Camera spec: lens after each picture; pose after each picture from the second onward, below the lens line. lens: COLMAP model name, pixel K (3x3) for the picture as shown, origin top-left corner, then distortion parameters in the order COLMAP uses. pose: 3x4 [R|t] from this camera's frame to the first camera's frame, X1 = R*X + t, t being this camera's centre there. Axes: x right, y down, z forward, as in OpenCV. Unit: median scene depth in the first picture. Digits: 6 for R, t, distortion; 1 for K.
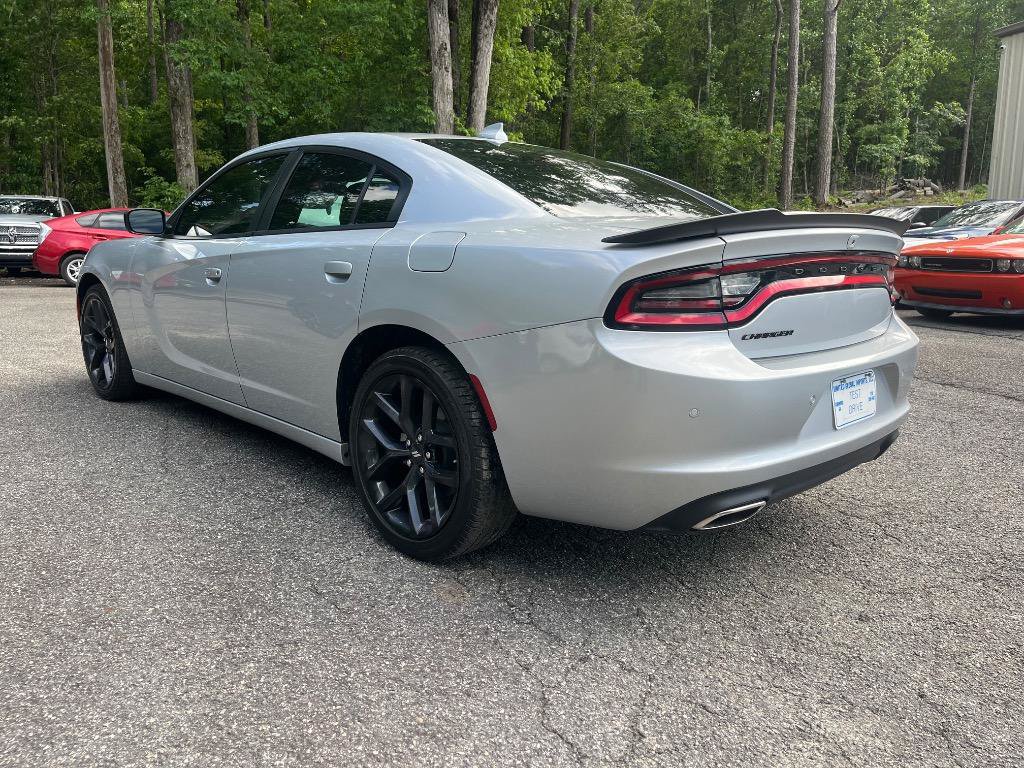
lens RADIAL K [[792.3, 0, 519.1], [0, 792.3, 384.1], [0, 0, 1]] dist [0.068649, -0.099955]
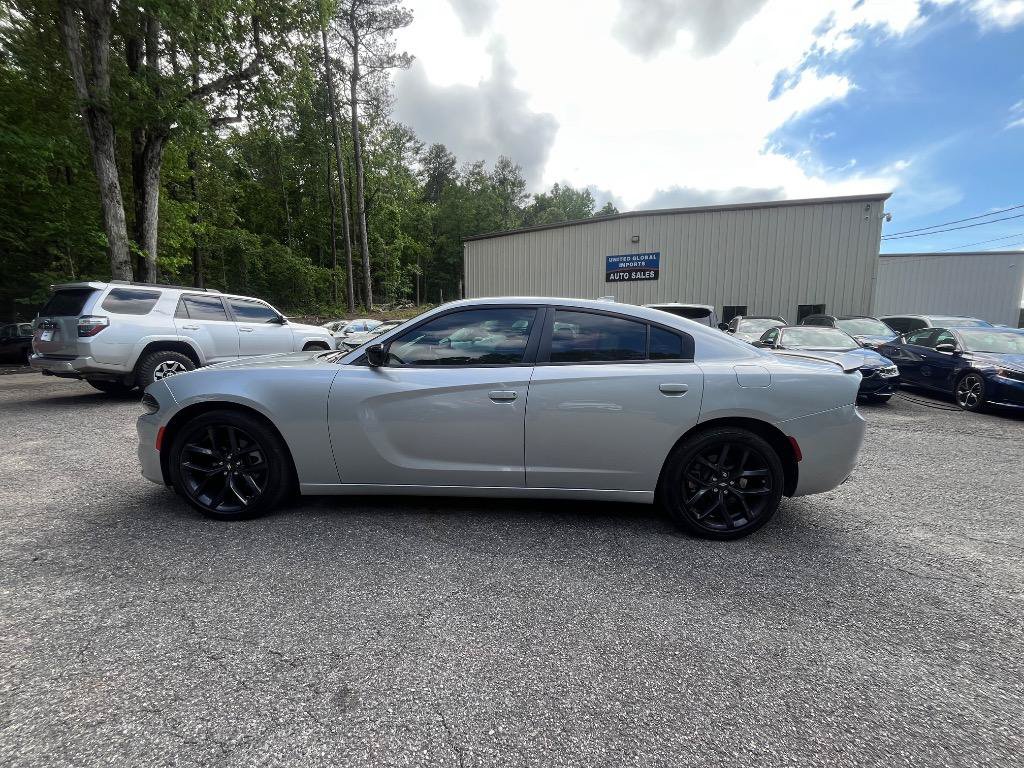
lens RADIAL K [[415.5, 0, 512.0], [0, 415.5, 384.0], [0, 0, 1]] dist [-0.001252, -0.000190]
pose [[0.700465, -0.096225, 0.707171, -0.628445], [0.122295, 0.992396, 0.013901, -0.119839], [-0.703131, 0.076746, 0.706906, 0.359612]]
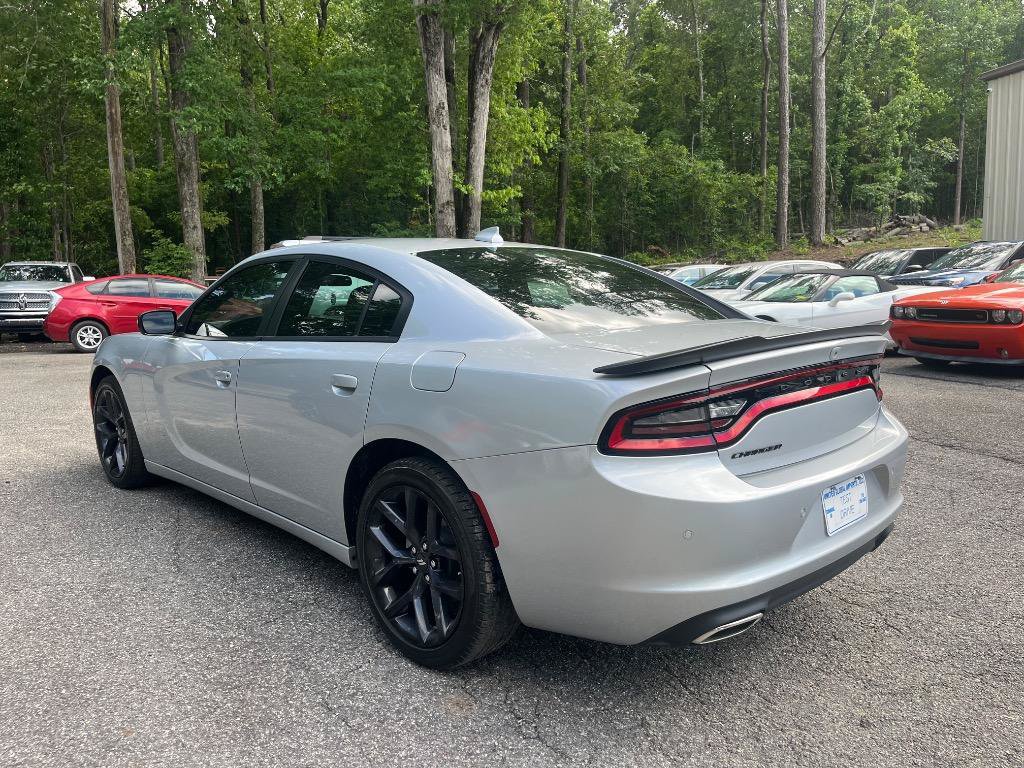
lens RADIAL K [[792.2, 0, 514.9], [0, 792.2, 379.9], [0, 0, 1]] dist [0.072290, -0.106269]
pose [[0.999556, -0.027899, -0.010489, 0.004521], [0.027289, 0.998146, -0.054396, -0.048968], [0.011987, 0.054086, 0.998464, -0.022077]]
